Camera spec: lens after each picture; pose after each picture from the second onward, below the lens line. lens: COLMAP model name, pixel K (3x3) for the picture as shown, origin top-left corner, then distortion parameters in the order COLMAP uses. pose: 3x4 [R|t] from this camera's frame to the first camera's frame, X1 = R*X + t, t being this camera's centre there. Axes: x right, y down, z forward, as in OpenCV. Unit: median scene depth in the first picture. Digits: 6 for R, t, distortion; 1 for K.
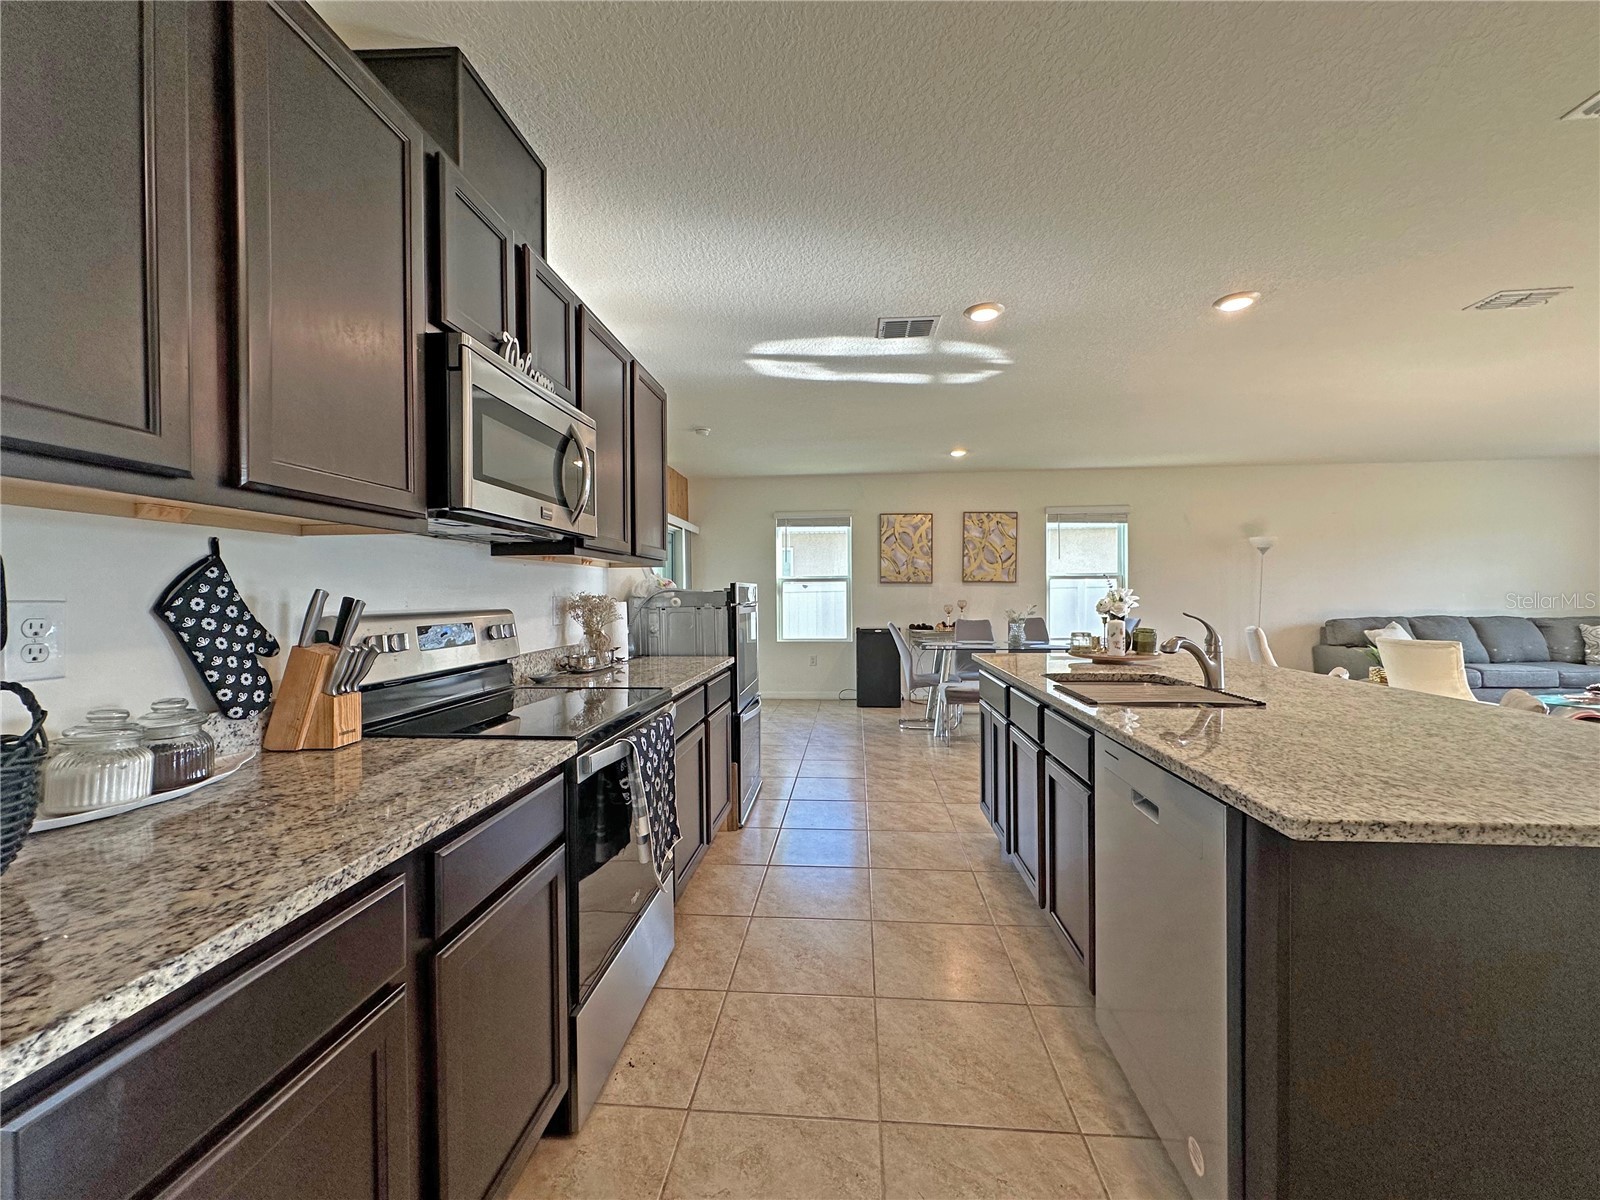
lens RADIAL K [[636.8, 0, 799.7], [0, 636.8, 593.9], [0, 0, 1]] dist [0.006904, -0.000190]
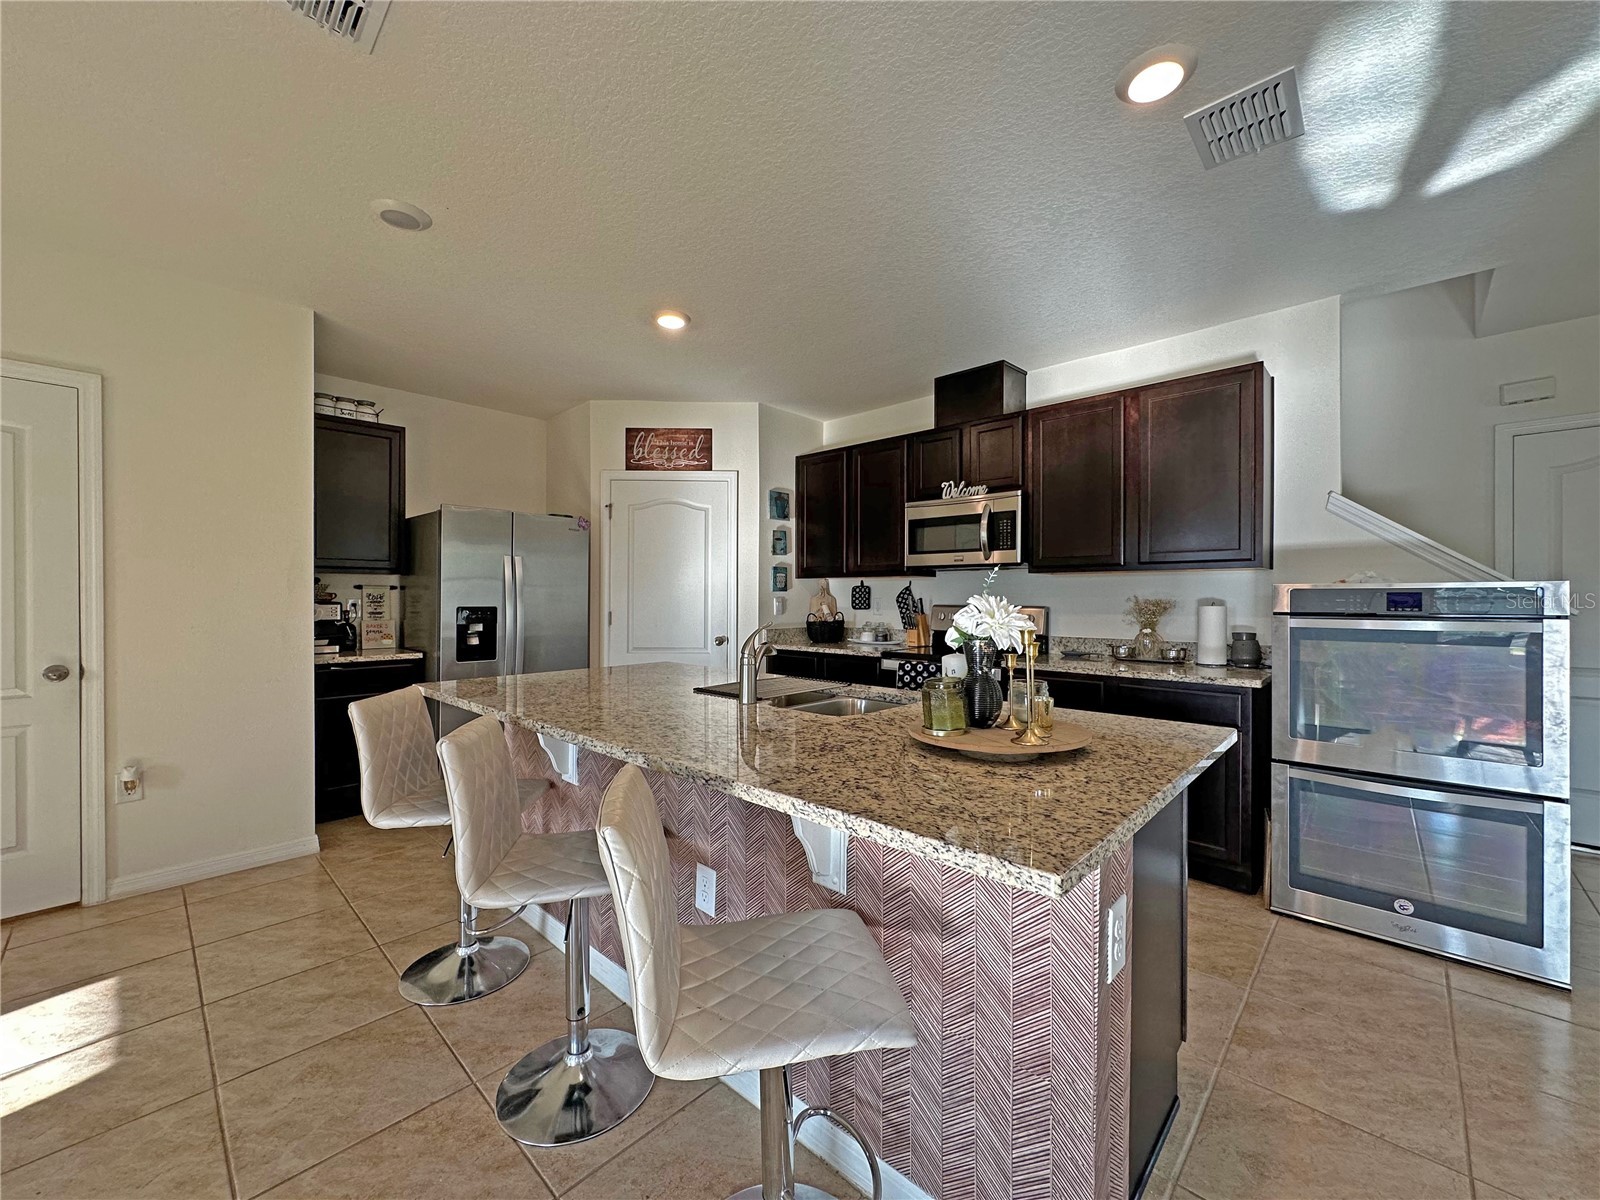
lens RADIAL K [[636.8, 0, 800.6], [0, 636.8, 602.4], [0, 0, 1]] dist [0.006904, -0.000190]
pose [[-0.632719, 0.011956, -0.774289, 0.384915], [0.001530, 0.999898, 0.014189, -0.003776], [0.774380, 0.007793, -0.632673, 0.485351]]
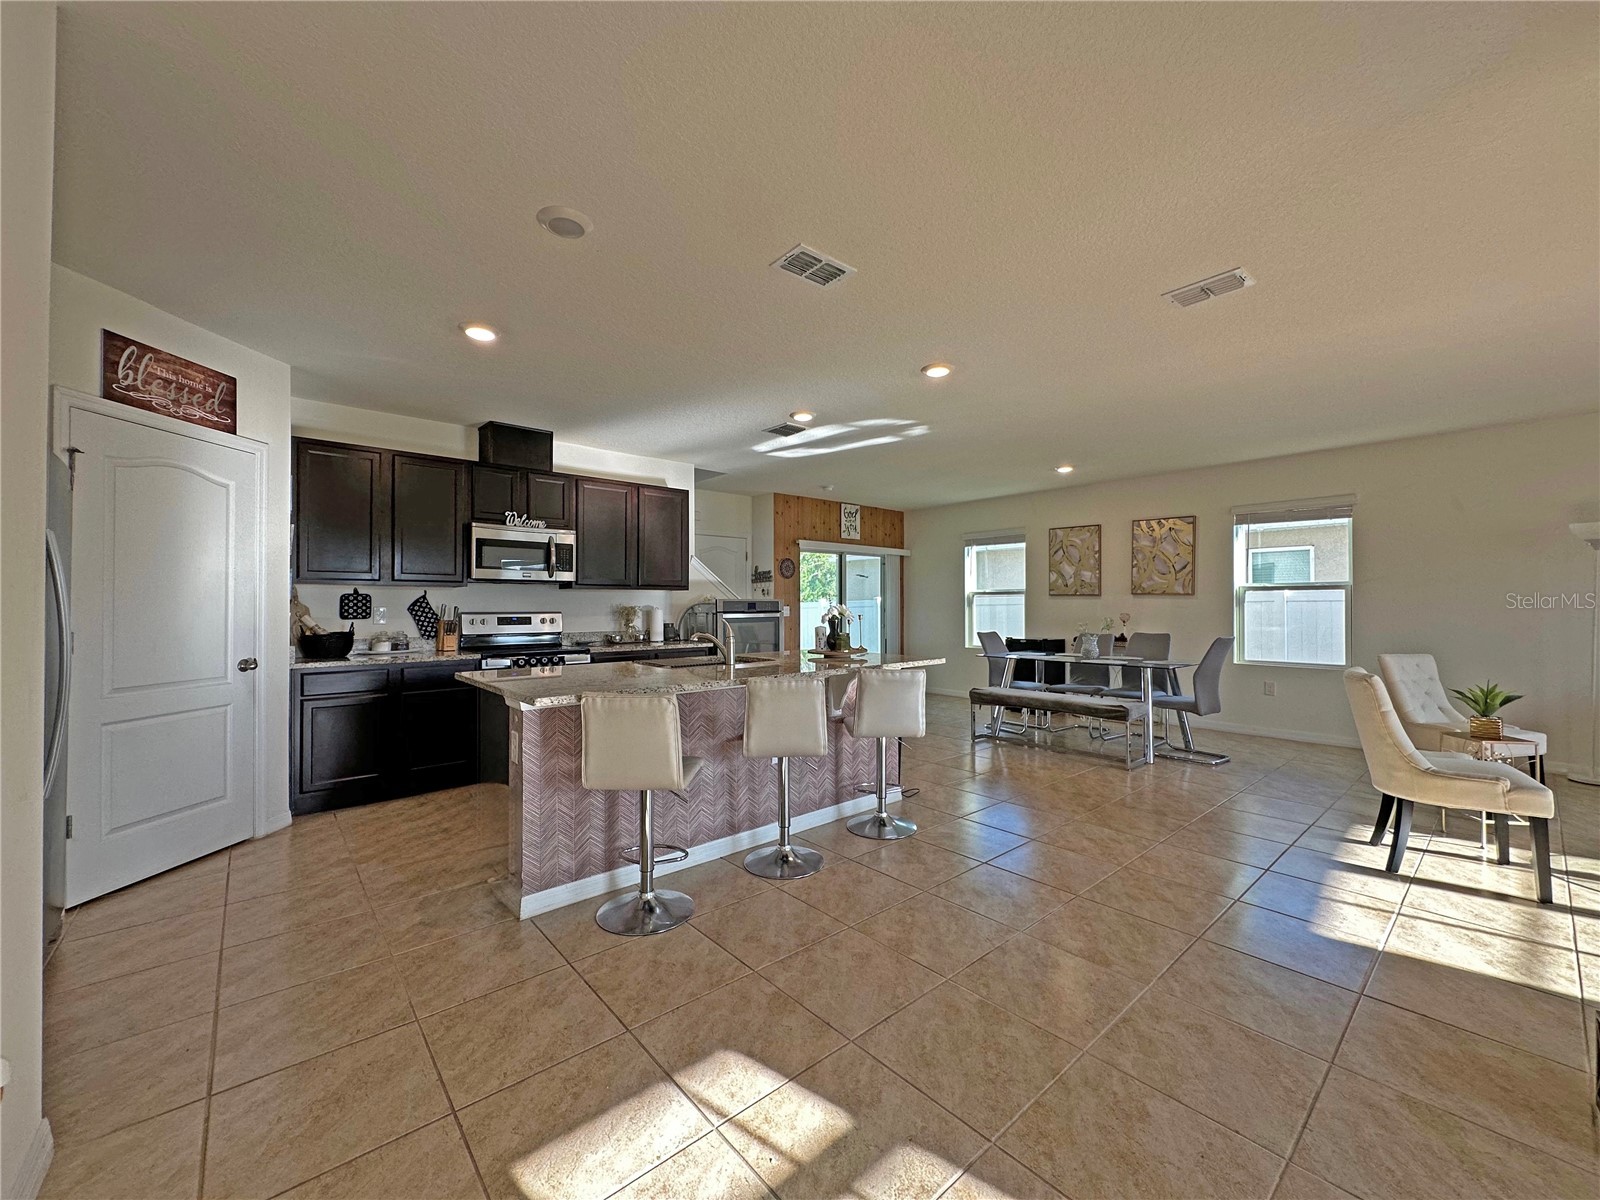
lens RADIAL K [[636.8, 0, 800.3], [0, 636.8, 597.8], [0, 0, 1]] dist [0.006904, -0.000190]
pose [[0.714353, -0.001052, -0.699785, 0.570182], [-0.004625, 0.999970, -0.006224, -0.005547], [0.699770, 0.007683, 0.714327, -0.021477]]
